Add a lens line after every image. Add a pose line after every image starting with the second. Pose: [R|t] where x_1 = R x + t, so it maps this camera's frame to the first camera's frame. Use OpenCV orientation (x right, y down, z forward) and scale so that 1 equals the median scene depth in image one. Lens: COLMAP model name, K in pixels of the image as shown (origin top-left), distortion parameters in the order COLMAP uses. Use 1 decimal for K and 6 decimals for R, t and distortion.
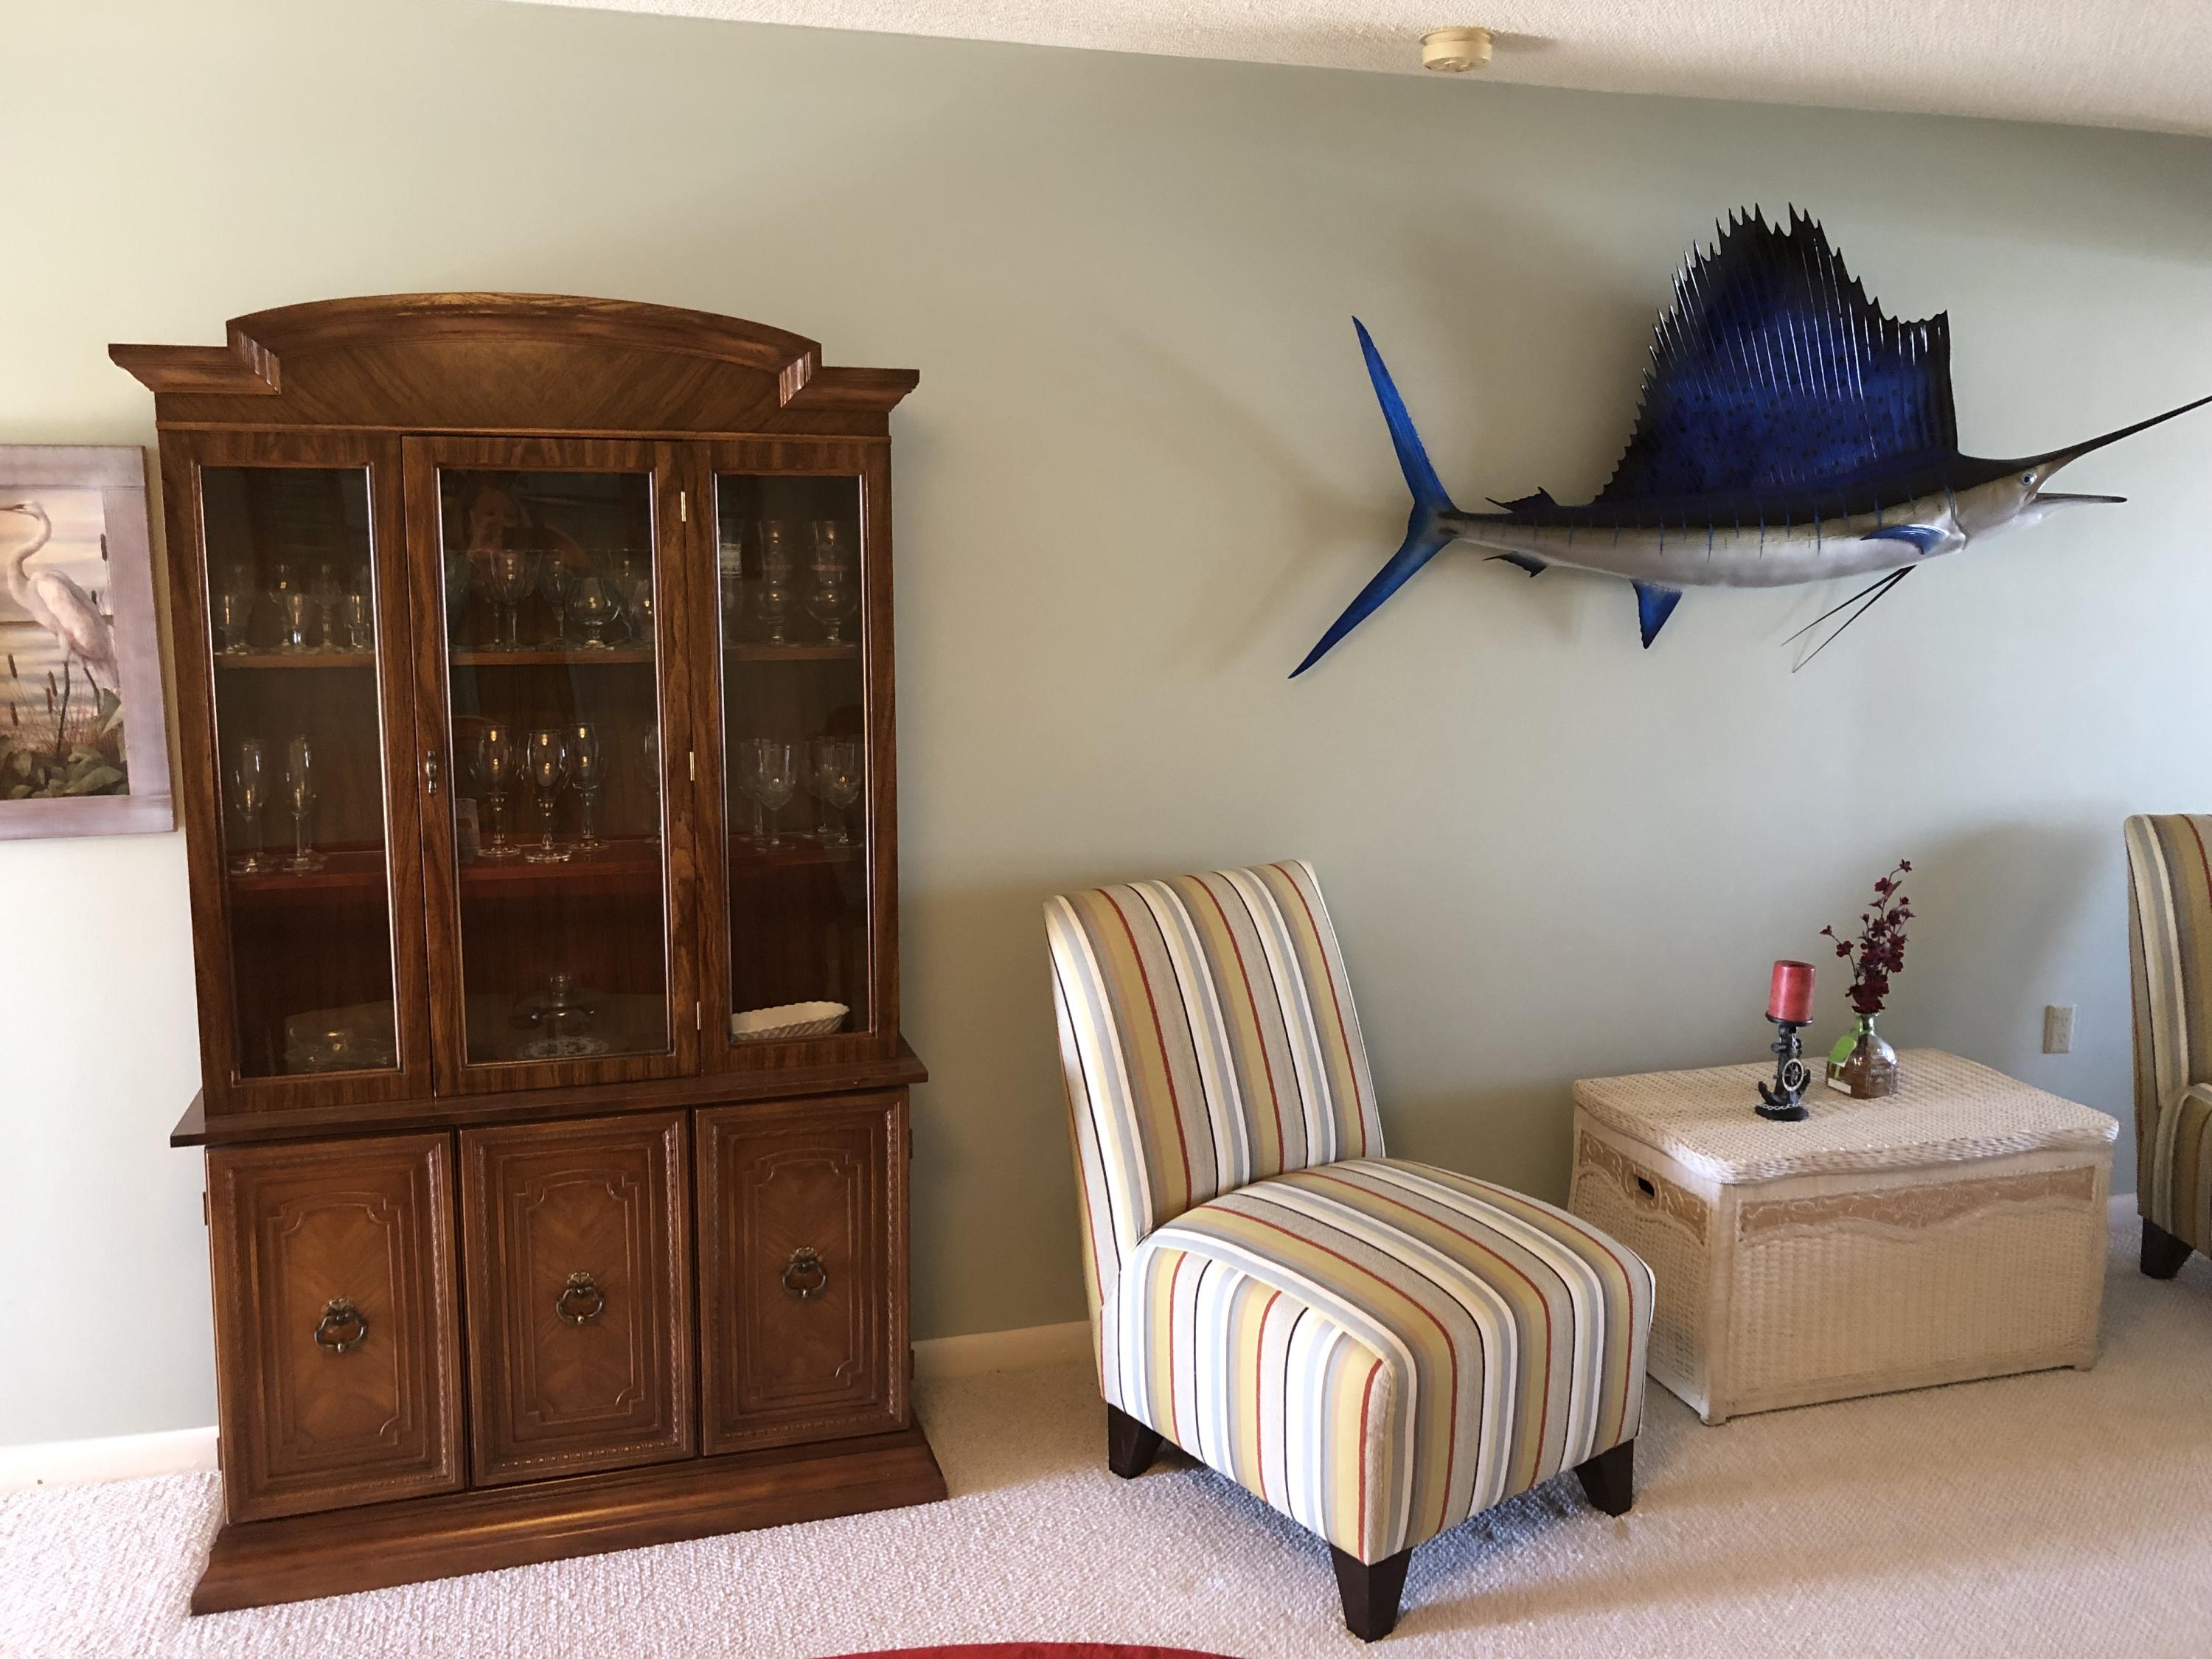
lens RADIAL K [[1800.4, 0, 1106.6], [0, 1800.4, 781.1], [0, 0, 1]] dist [0.007495, -0.003152]
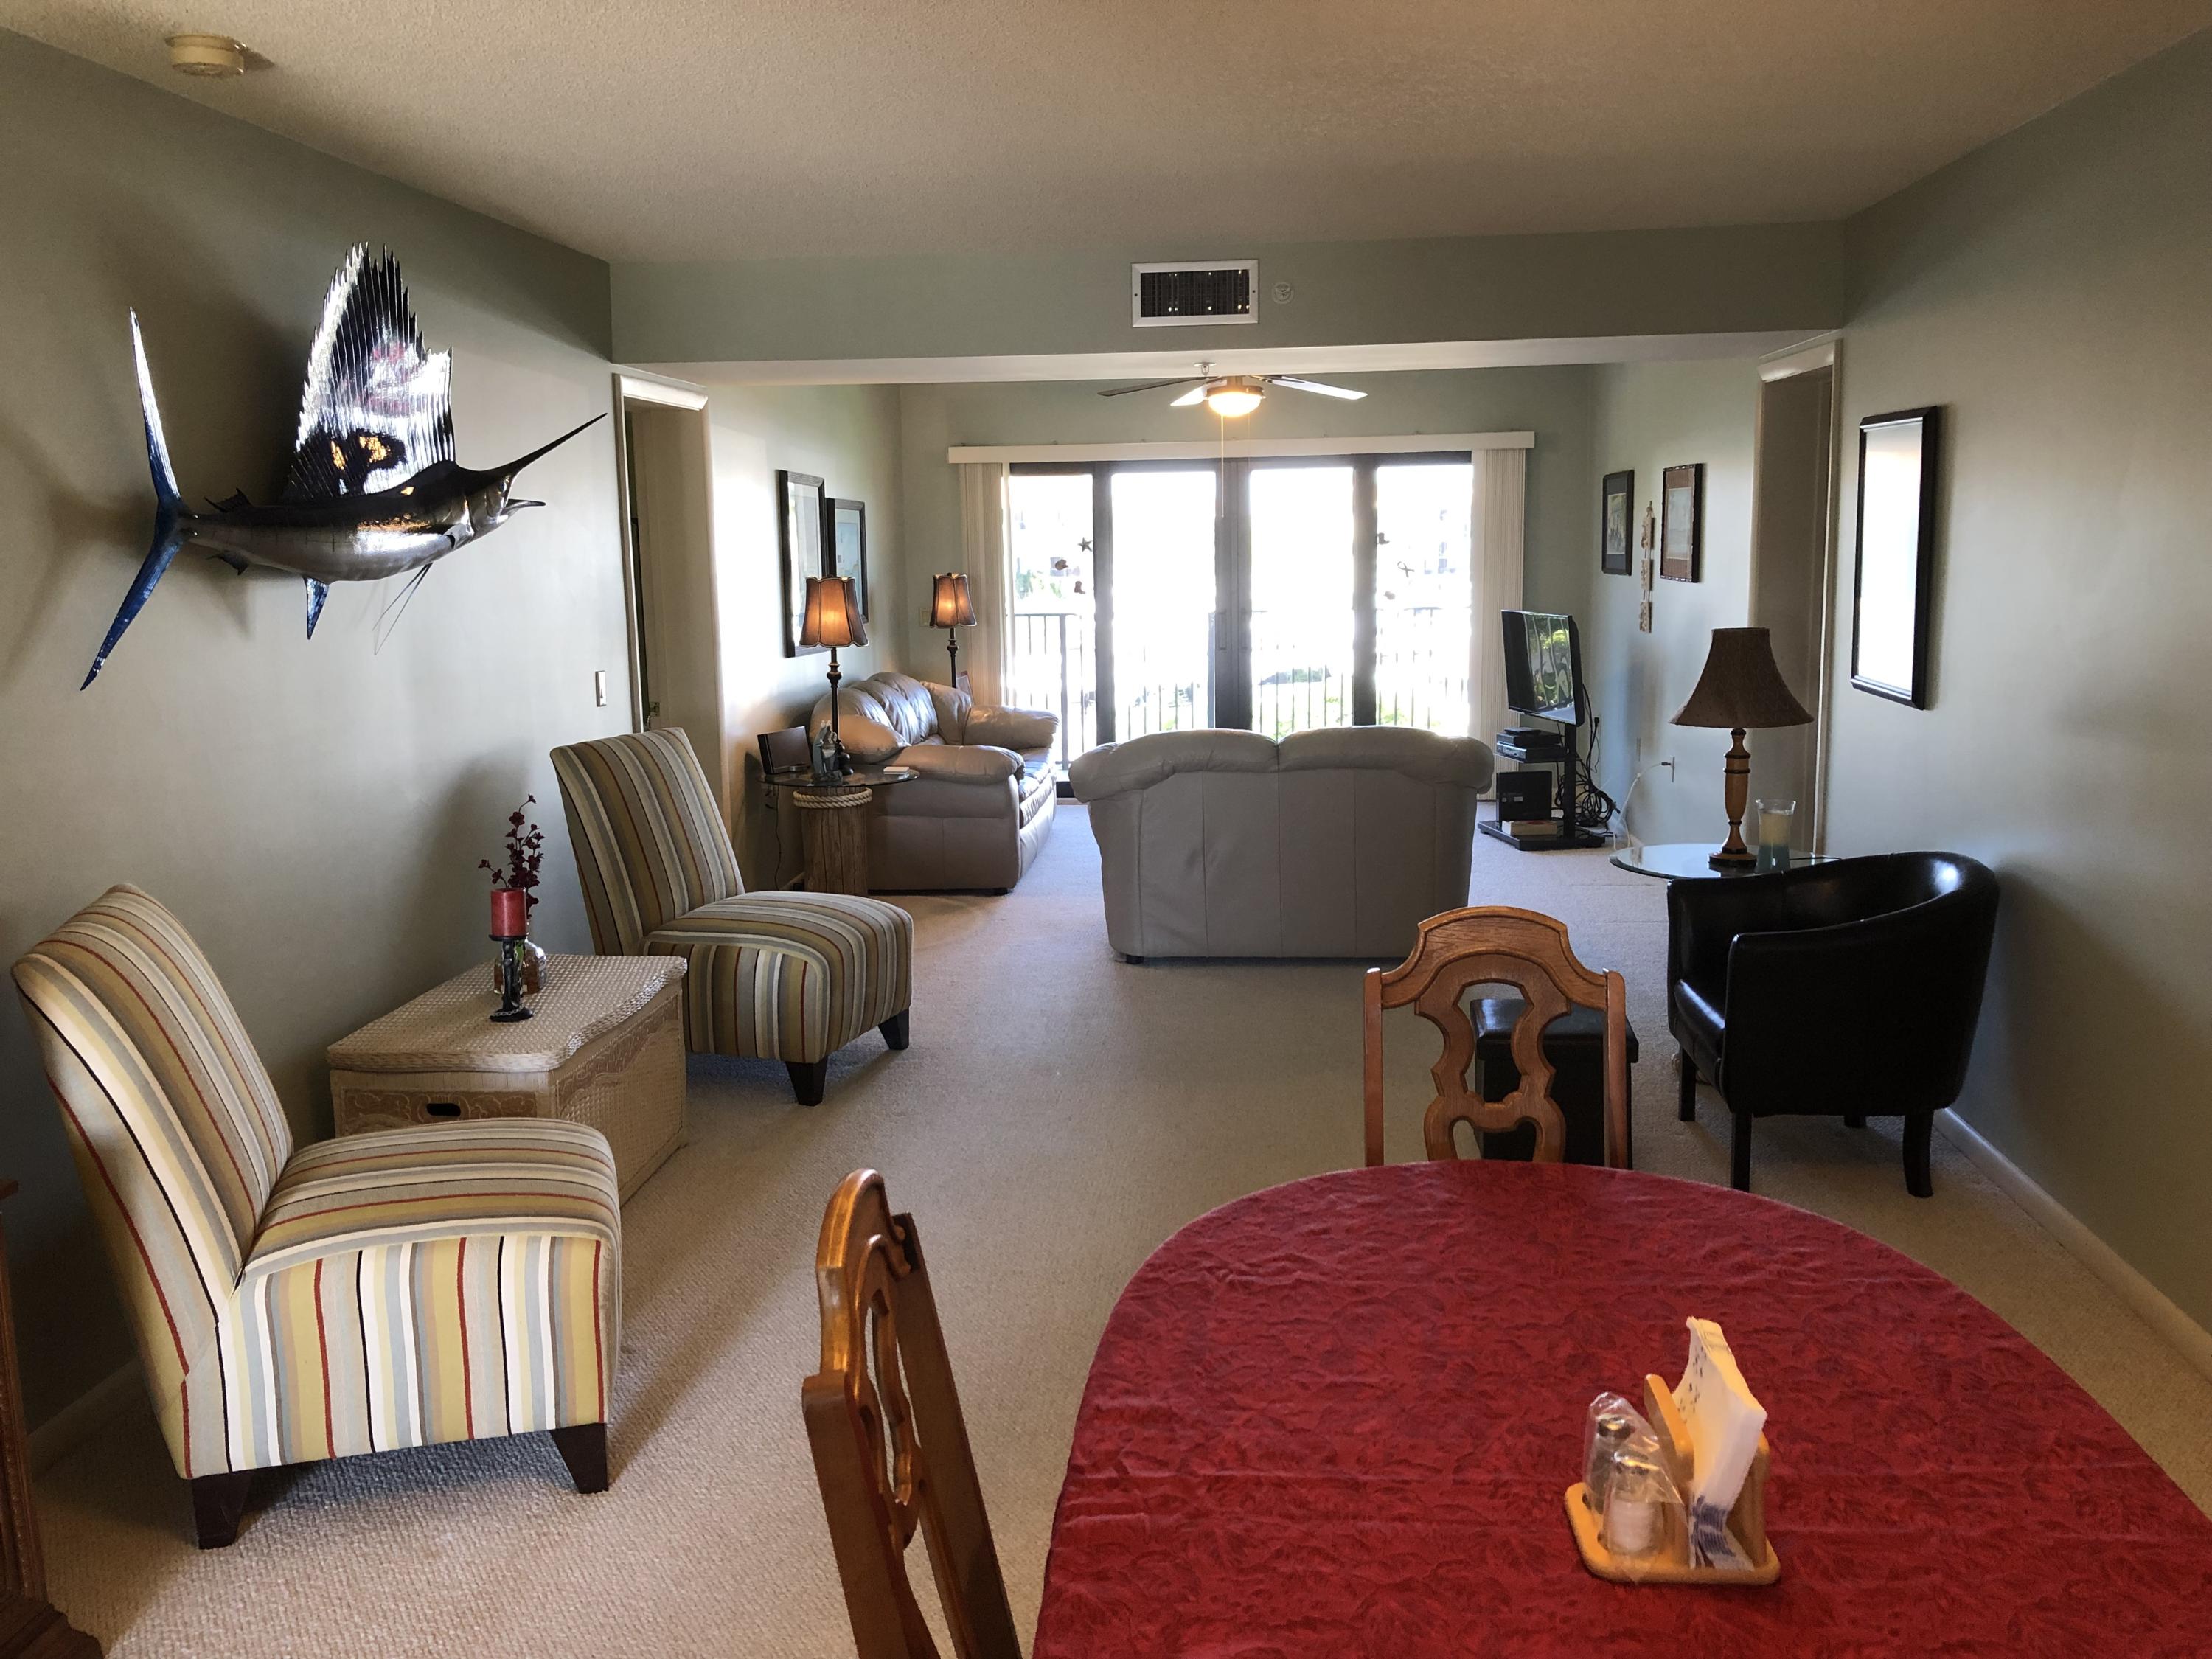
lens RADIAL K [[1800.4, 0, 1106.6], [0, 1800.4, 781.1], [0, 0, 1]] dist [0.007495, -0.003152]
pose [[0.375515, -0.136352, 0.916732, -0.555322], [0.137614, 0.986358, 0.090338, -0.022925], [-0.916543, 0.092232, 0.389156, 0.162849]]
